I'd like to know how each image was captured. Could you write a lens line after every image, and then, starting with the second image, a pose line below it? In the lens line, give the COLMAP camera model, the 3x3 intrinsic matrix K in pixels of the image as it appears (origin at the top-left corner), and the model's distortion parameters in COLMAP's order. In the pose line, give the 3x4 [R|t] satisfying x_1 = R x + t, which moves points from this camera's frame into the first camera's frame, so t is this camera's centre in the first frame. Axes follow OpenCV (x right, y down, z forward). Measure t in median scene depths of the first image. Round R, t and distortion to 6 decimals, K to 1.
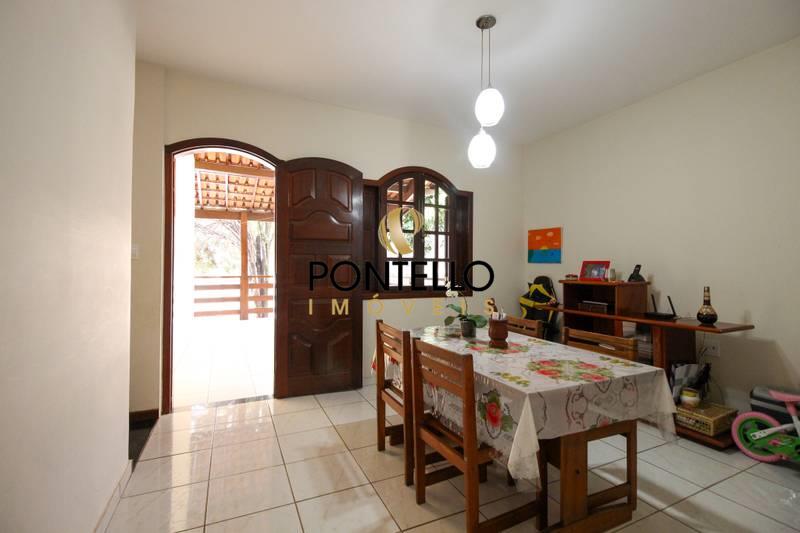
lens RADIAL K [[369.9, 0, 406.1], [0, 369.9, 264.6], [0, 0, 1]] dist [0.000397, -0.001886]
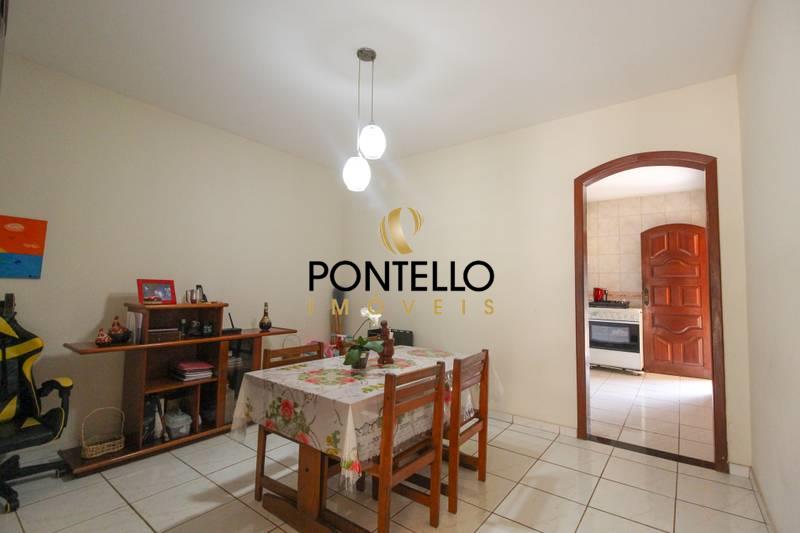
lens RADIAL K [[369.9, 0, 406.1], [0, 369.9, 264.6], [0, 0, 1]] dist [0.000397, -0.001886]
pose [[-0.460214, 0.040361, 0.886890, -0.648442], [-0.031271, 0.997609, -0.061626, -0.013602], [-0.887257, -0.056096, -0.457852, 1.176137]]
